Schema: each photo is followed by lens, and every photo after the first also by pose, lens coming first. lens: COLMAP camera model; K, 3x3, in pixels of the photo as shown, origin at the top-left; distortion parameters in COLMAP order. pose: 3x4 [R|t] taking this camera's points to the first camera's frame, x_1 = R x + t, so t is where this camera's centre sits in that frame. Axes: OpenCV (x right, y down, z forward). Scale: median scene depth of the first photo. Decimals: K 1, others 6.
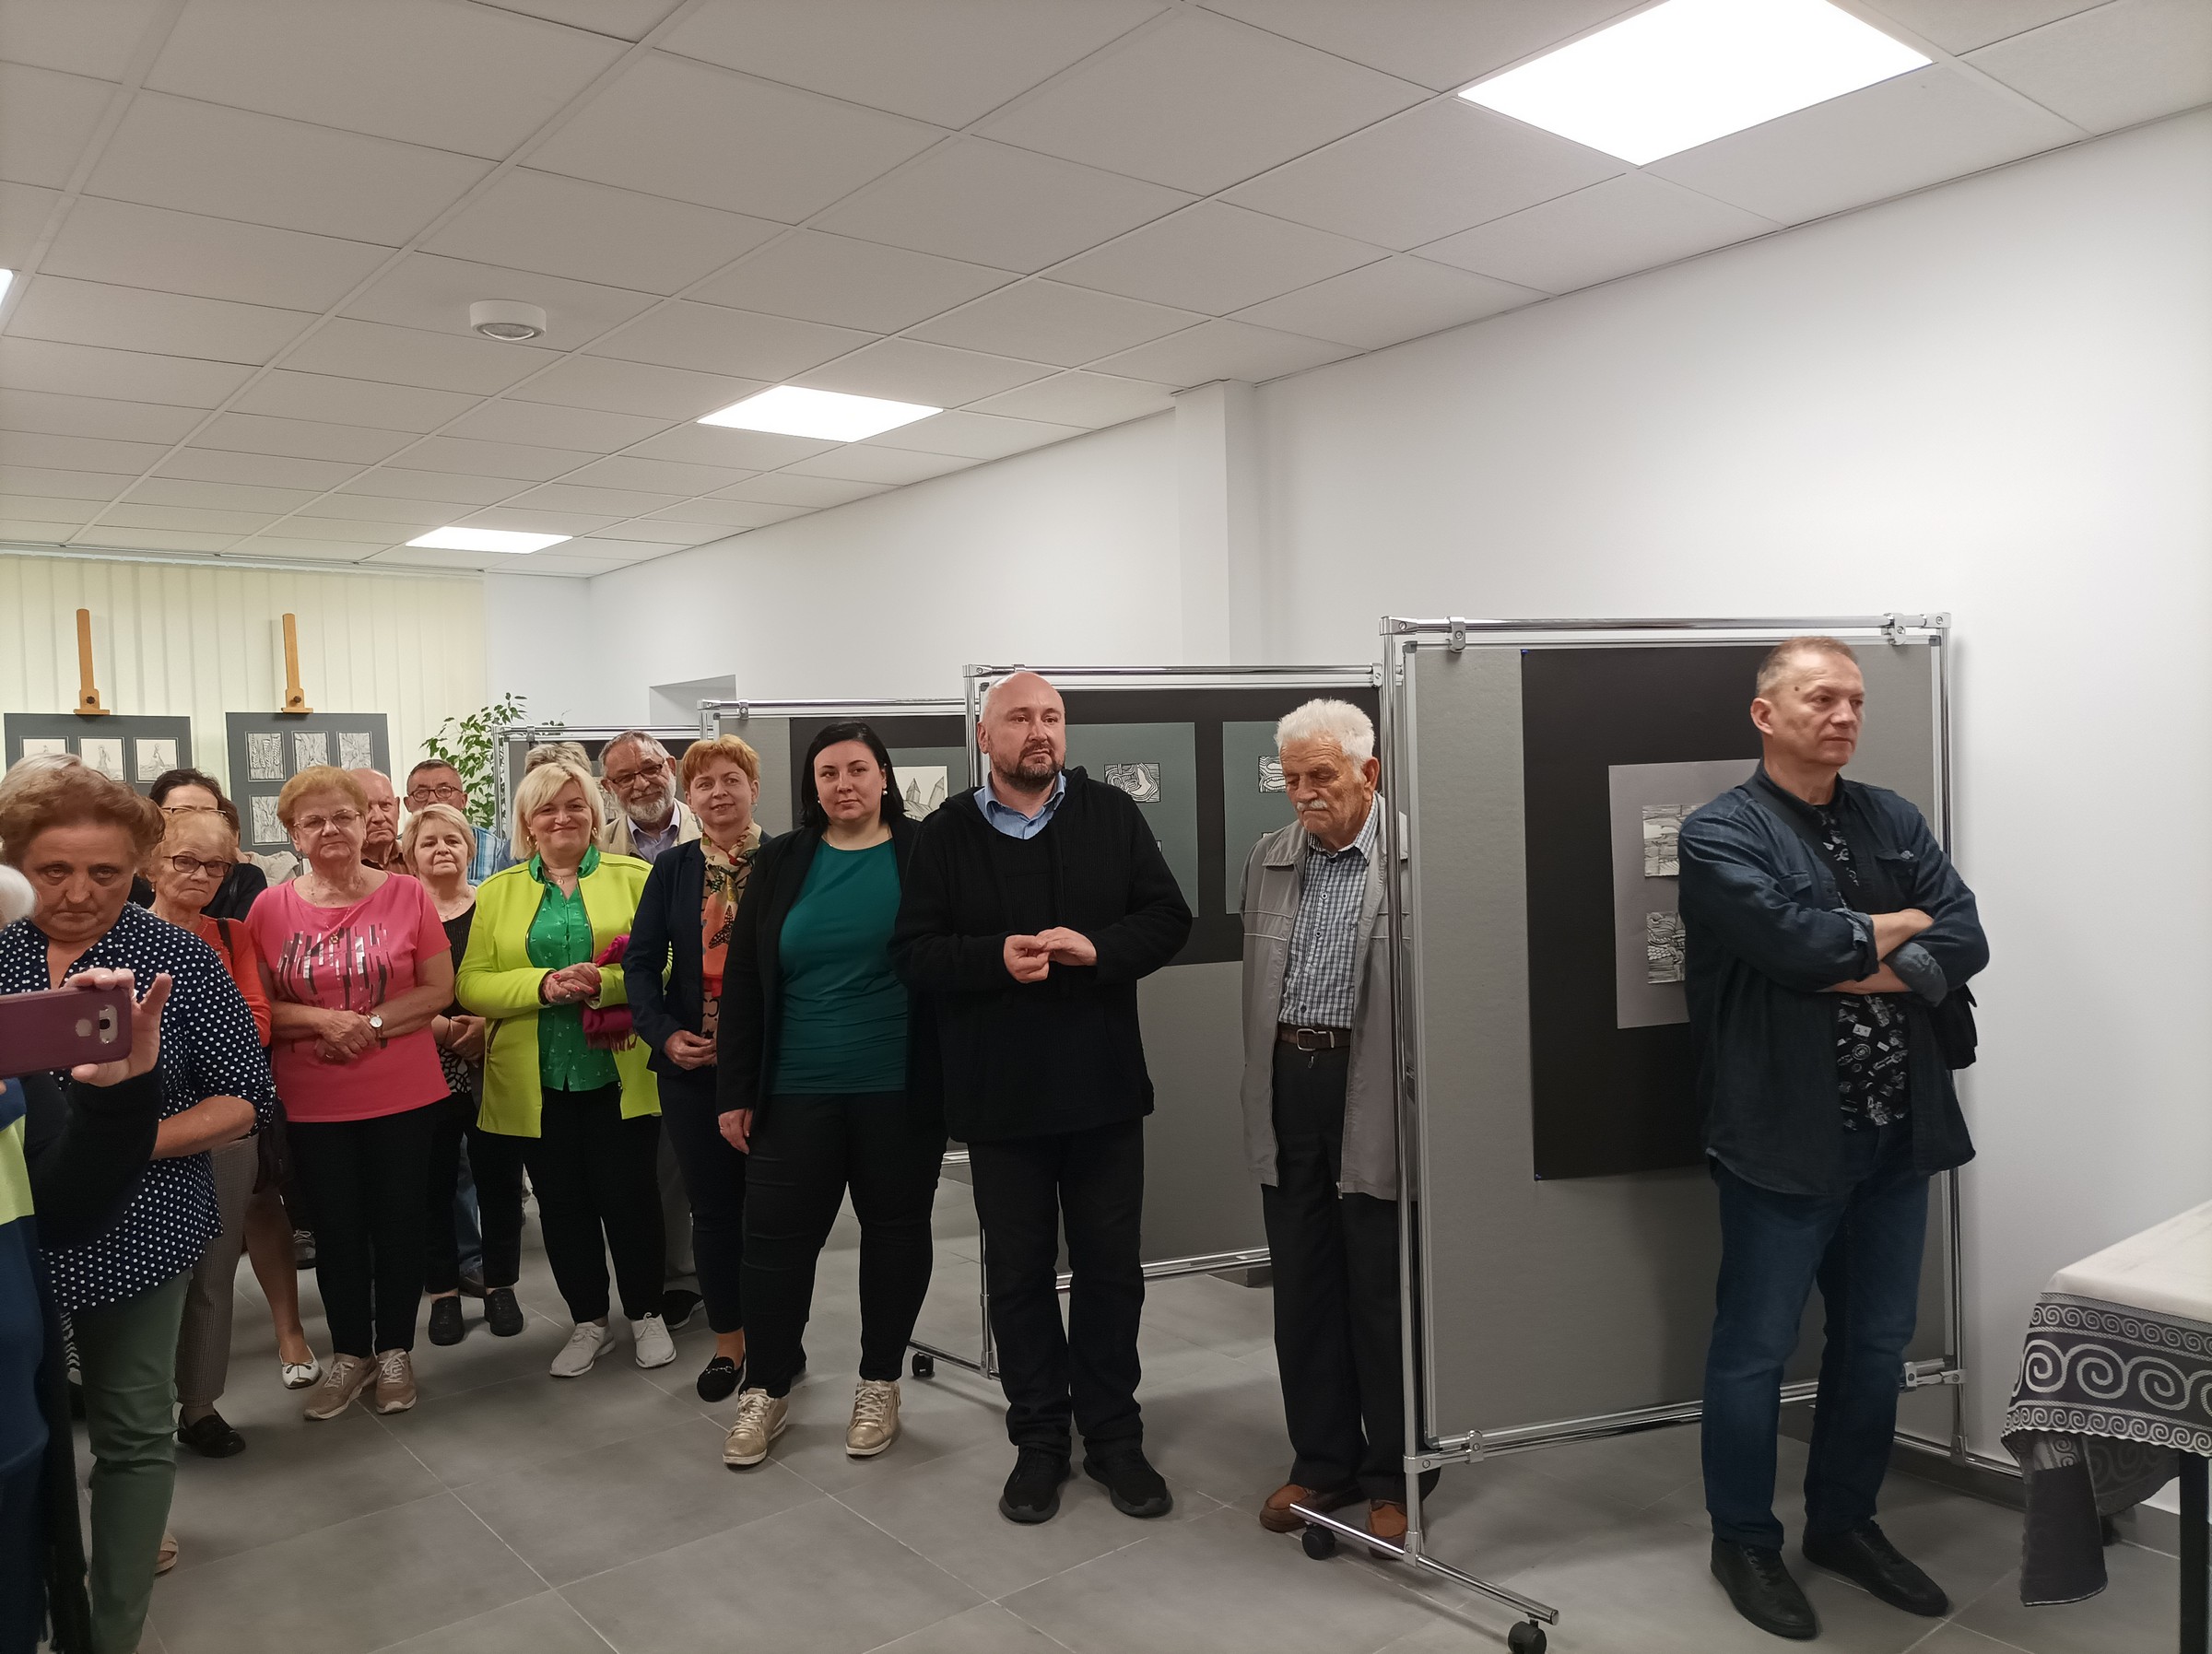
lens RADIAL K [[1639.1, 0, 1101.5], [0, 1639.1, 824.9], [0, 0, 1]] dist [0.033773, -0.024705]
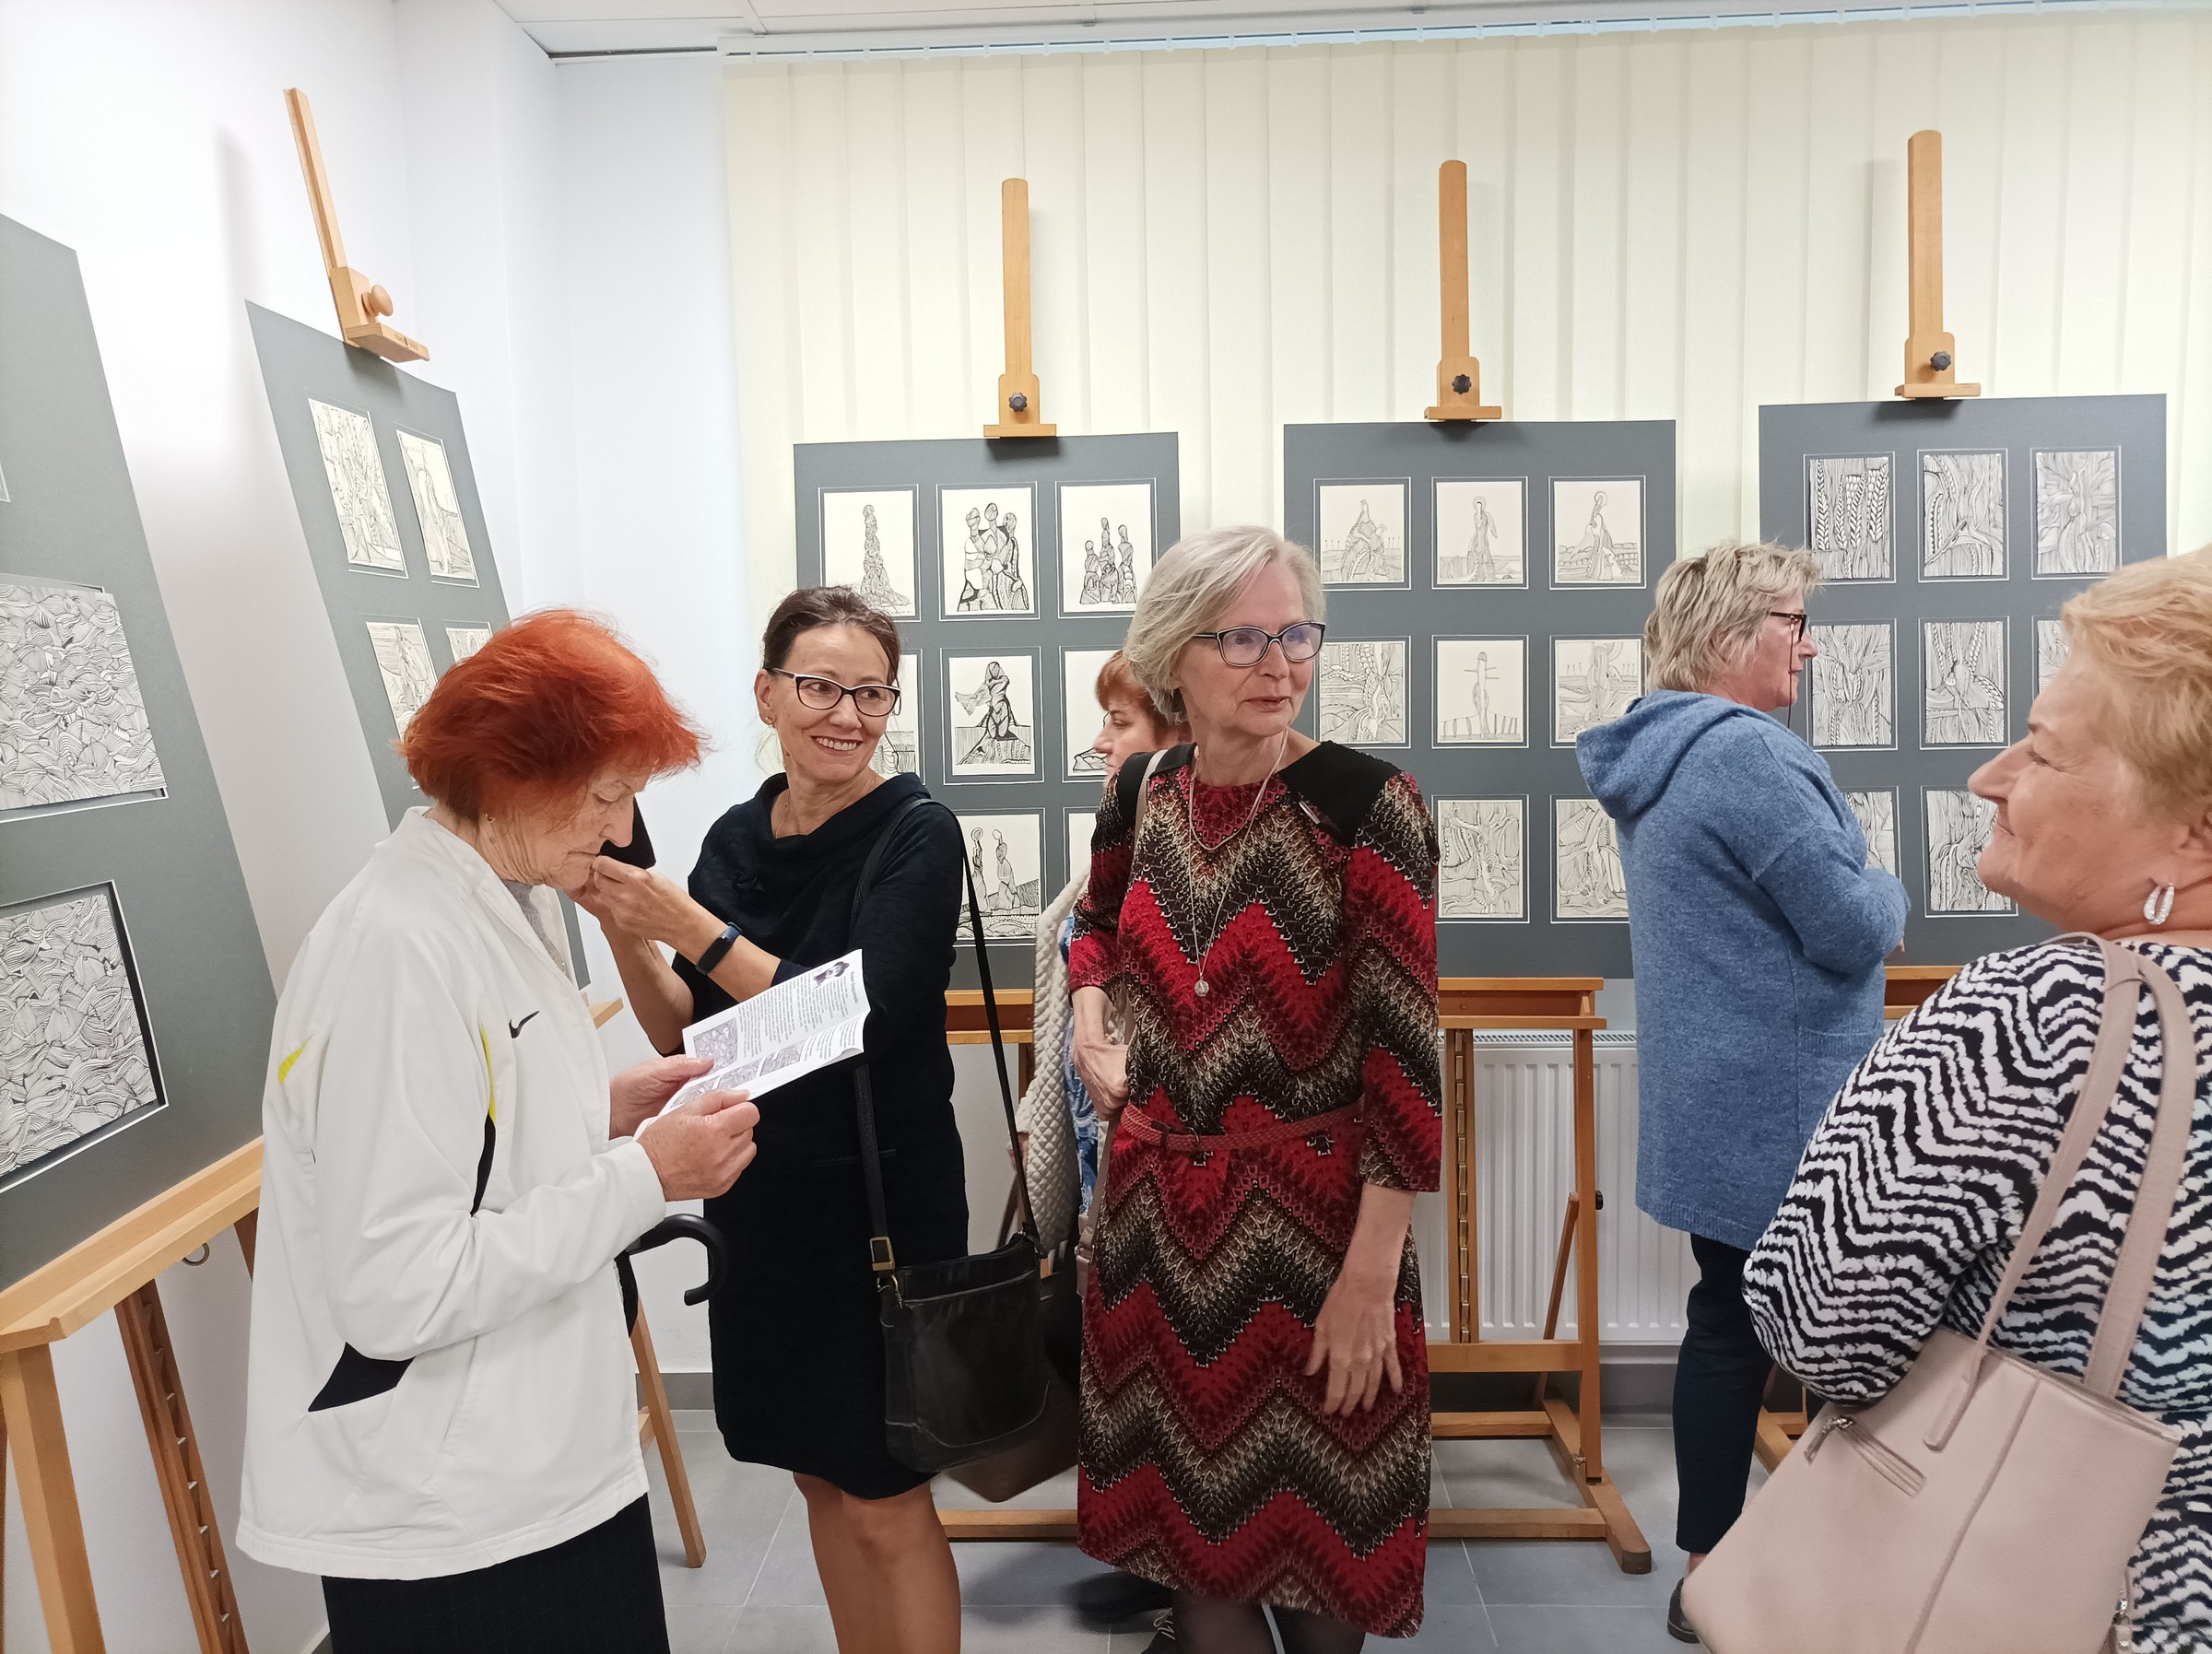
lens RADIAL K [[1639.1, 0, 1096.2], [0, 1639.1, 822.6], [0, 0, 1]] dist [0.033773, -0.024705]
pose [[0.756305, 0.084279, -0.648768, -0.765044], [-0.017705, 0.993941, 0.108480, -0.019831], [0.653980, -0.070558, 0.753214, 1.180438]]
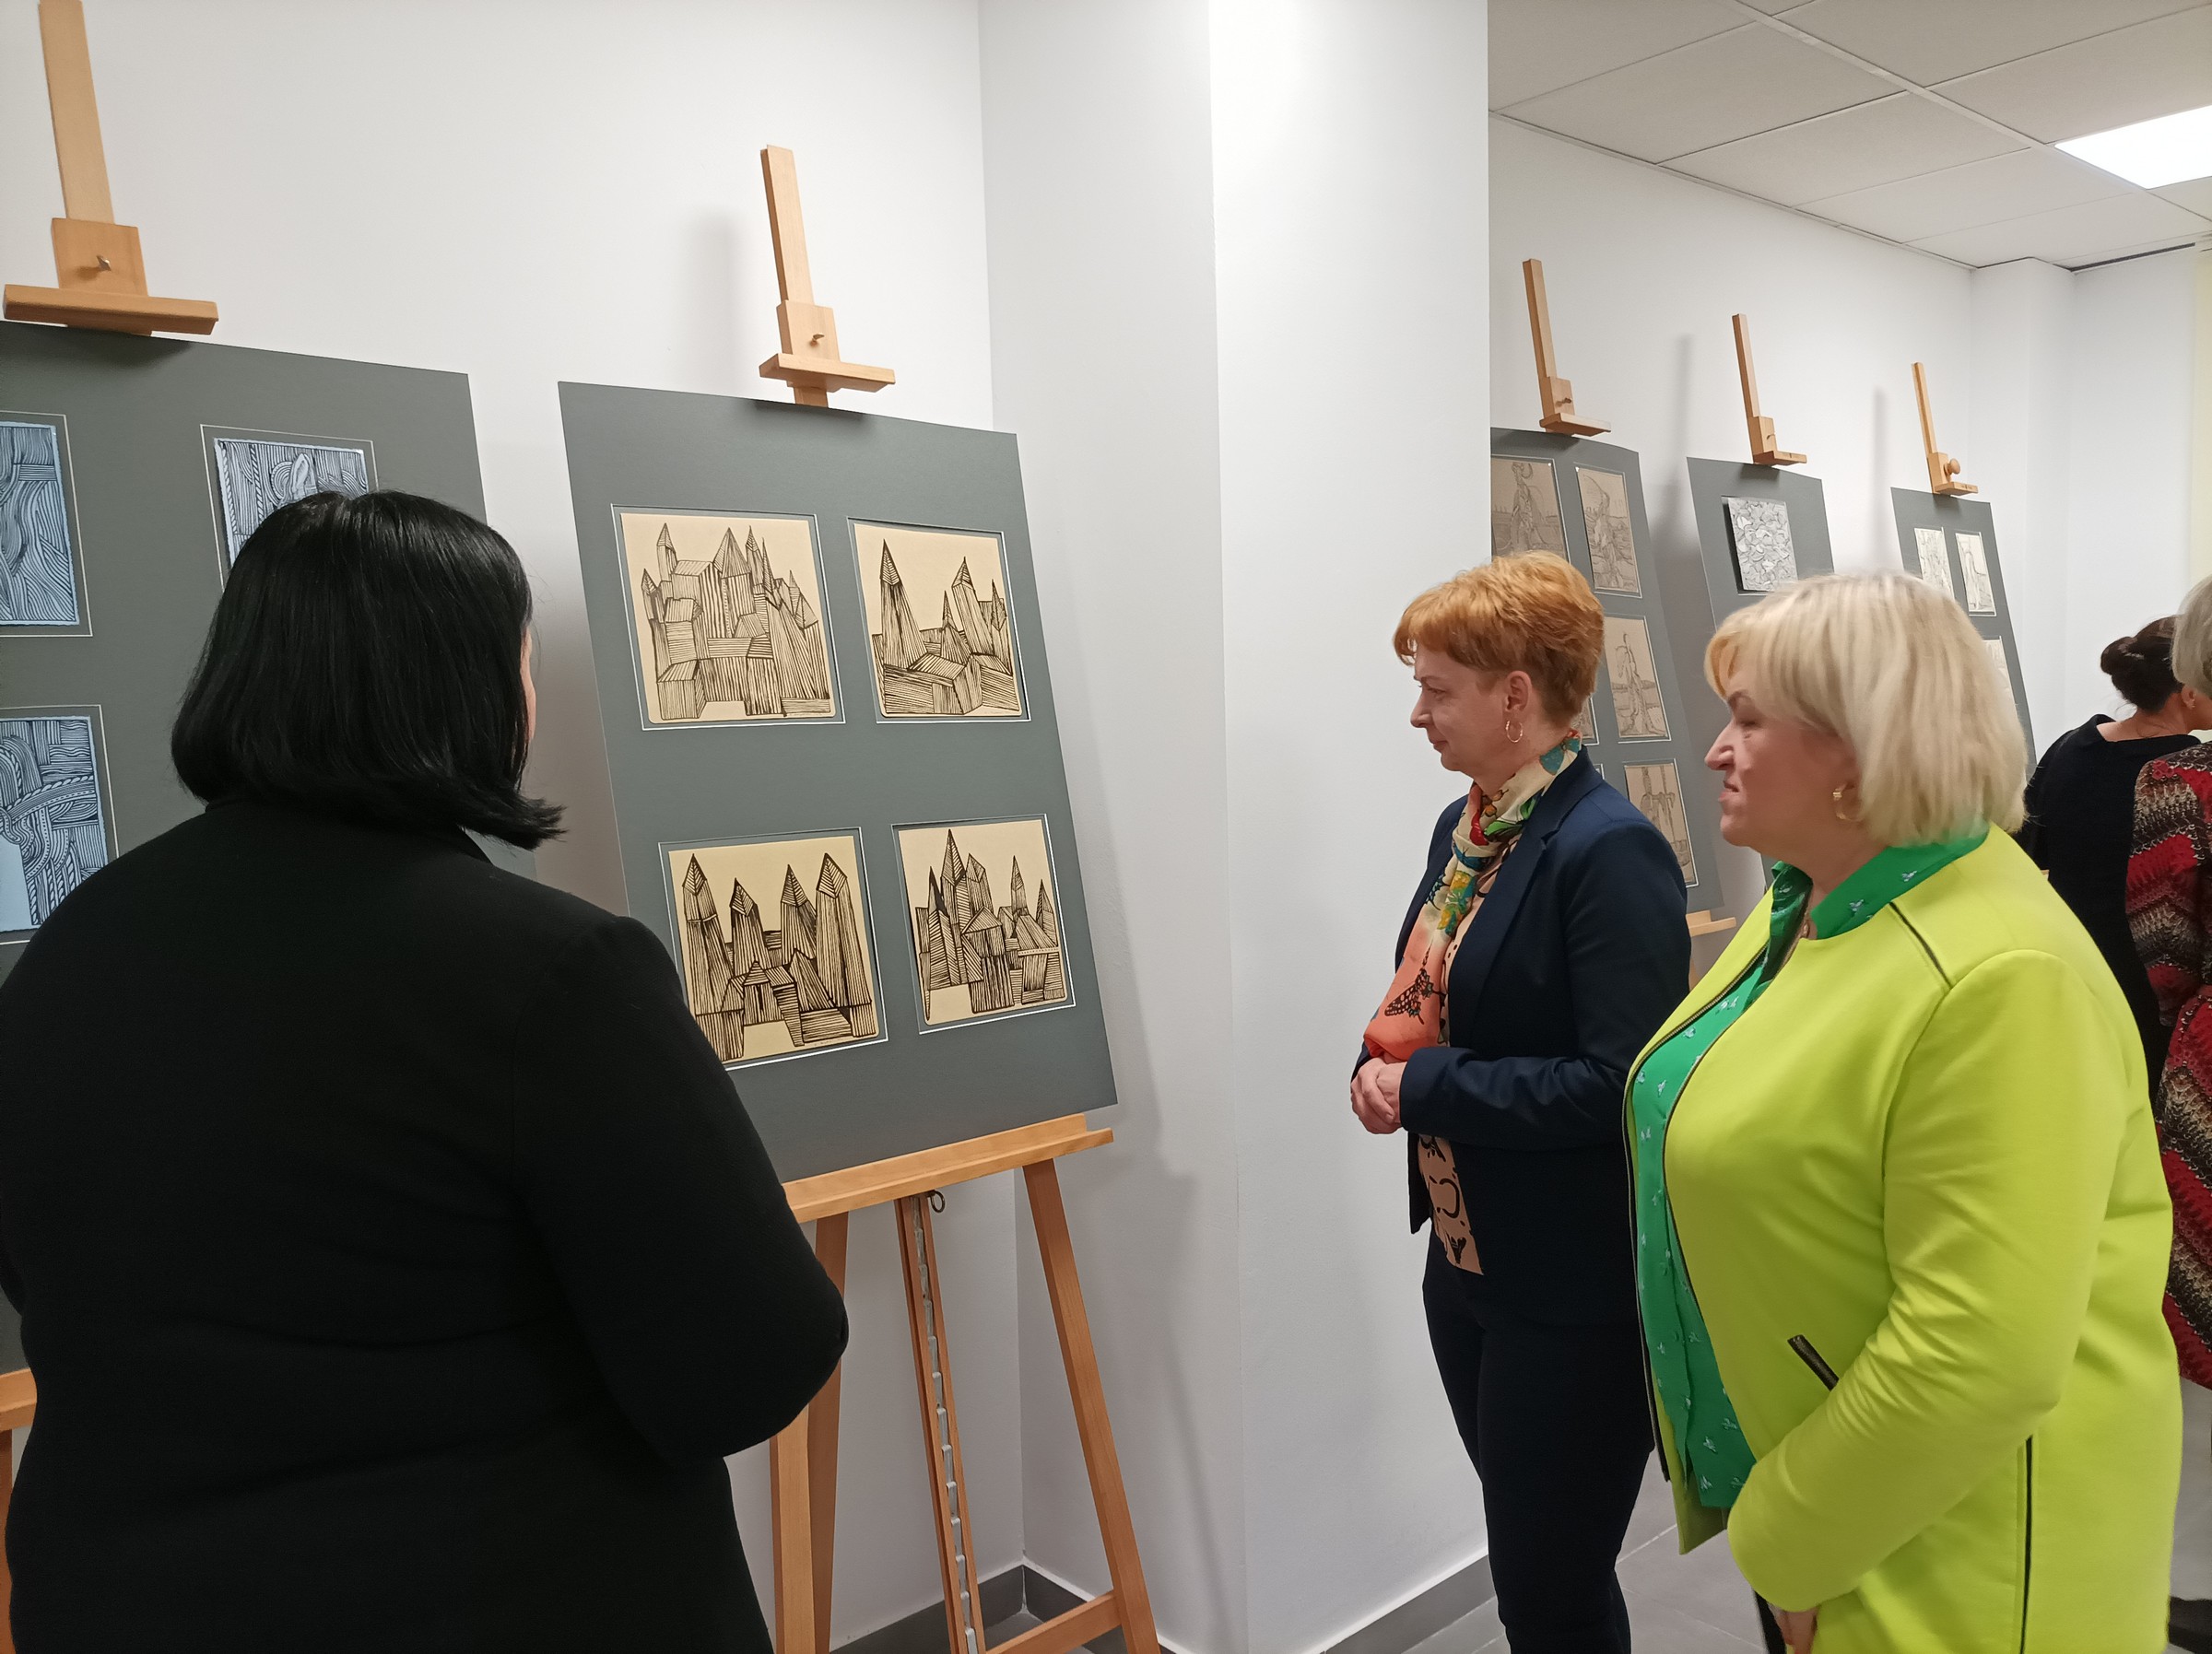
lens RADIAL K [[1639.1, 0, 1117.2], [0, 1639.1, 847.6], [0, 0, 1]] dist [0.033773, -0.024705]
pose [[0.026616, 0.123433, -0.991996, -0.221903], [0.012619, 0.992227, 0.123801, -0.027311], [0.999566, -0.015813, 0.024852, 0.867754]]
